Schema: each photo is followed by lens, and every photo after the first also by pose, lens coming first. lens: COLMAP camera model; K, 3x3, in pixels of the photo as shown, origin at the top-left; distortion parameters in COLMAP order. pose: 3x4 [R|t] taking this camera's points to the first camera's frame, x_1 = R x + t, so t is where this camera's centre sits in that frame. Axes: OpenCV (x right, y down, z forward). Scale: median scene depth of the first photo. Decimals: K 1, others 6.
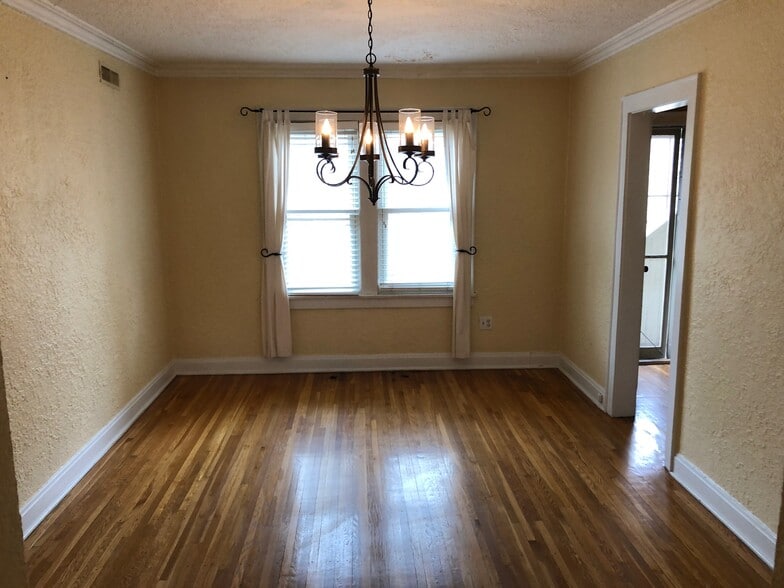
lens RADIAL K [[635.3, 0, 392.0], [0, 635.3, 294.0], [0, 0, 1]] dist [0.011569, 0.002828]
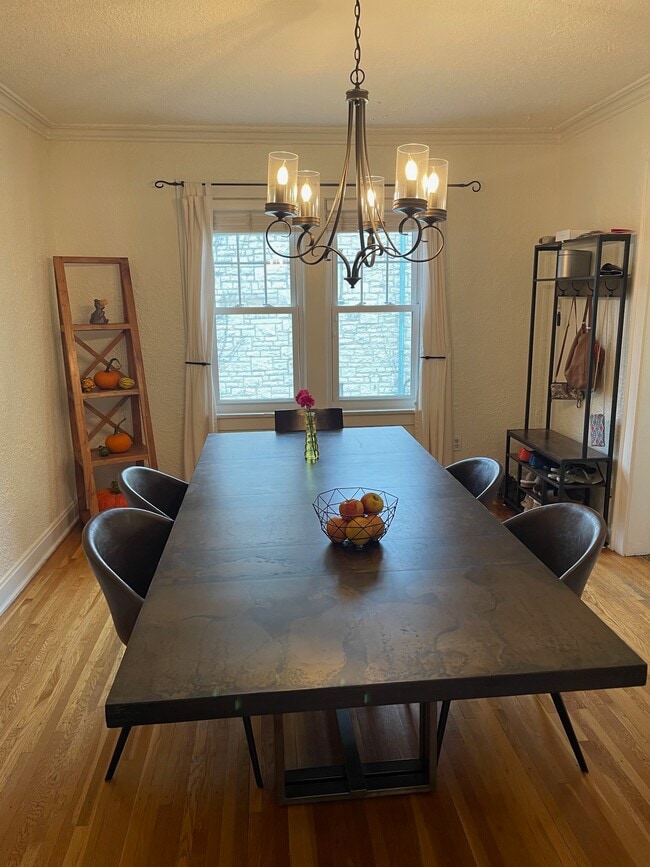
lens RADIAL K [[644.1, 0, 325.0], [0, 644.1, 433.5], [0, 0, 1]] dist [0.000061, -0.028758]
pose [[0.999132, -0.011058, 0.040159, -0.094696], [0.009339, 0.999042, 0.042747, -0.003955], [-0.040594, -0.042335, 0.998278, 0.252320]]
